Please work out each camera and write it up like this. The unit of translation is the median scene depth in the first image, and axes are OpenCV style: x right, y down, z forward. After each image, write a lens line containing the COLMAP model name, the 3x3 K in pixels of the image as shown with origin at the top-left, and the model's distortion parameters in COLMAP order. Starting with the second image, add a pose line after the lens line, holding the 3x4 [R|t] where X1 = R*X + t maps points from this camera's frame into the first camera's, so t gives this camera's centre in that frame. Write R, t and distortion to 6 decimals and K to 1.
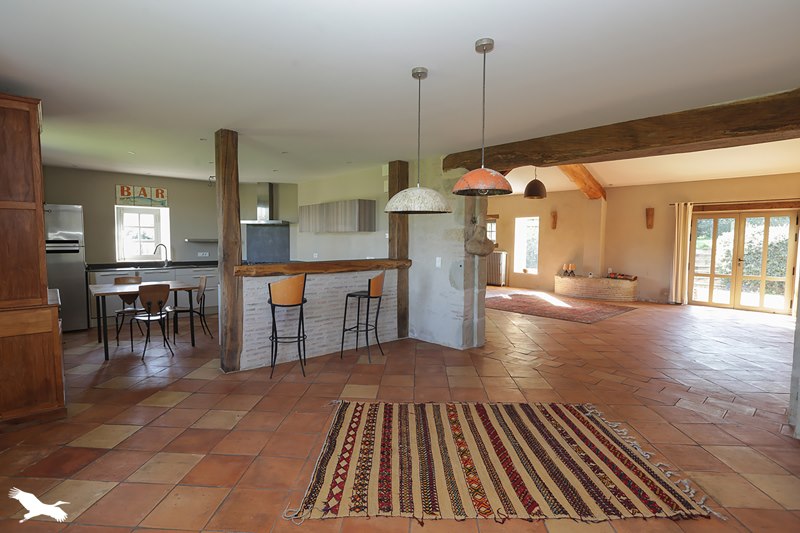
lens RADIAL K [[406.2, 0, 399.6], [0, 406.2, 260.9], [0, 0, 1]] dist [-0.001810, 0.002650]
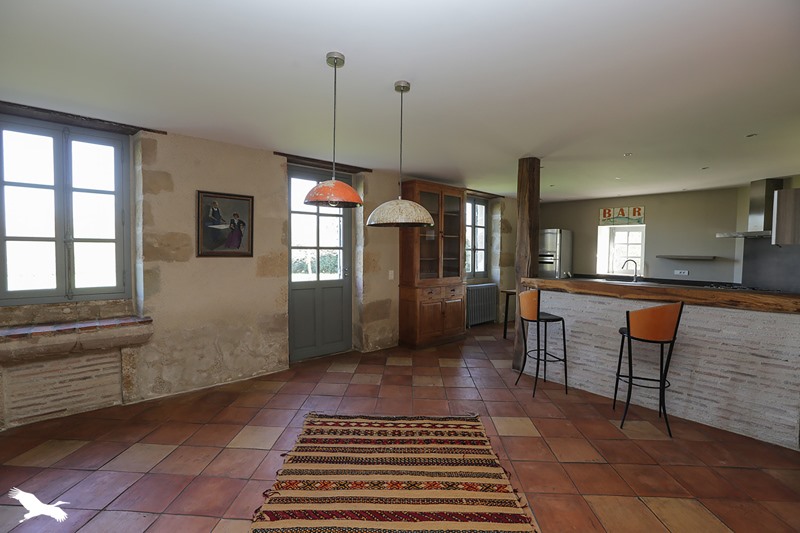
lens RADIAL K [[375.5, 0, 399.3], [0, 375.5, 269.4], [0, 0, 1]] dist [-0.019010, -0.000254]
pose [[0.001894, 0.051053, -0.998694, 0.451298], [-0.070443, 0.996222, 0.050793, -0.027360], [0.997514, 0.070255, 0.005483, 0.469234]]
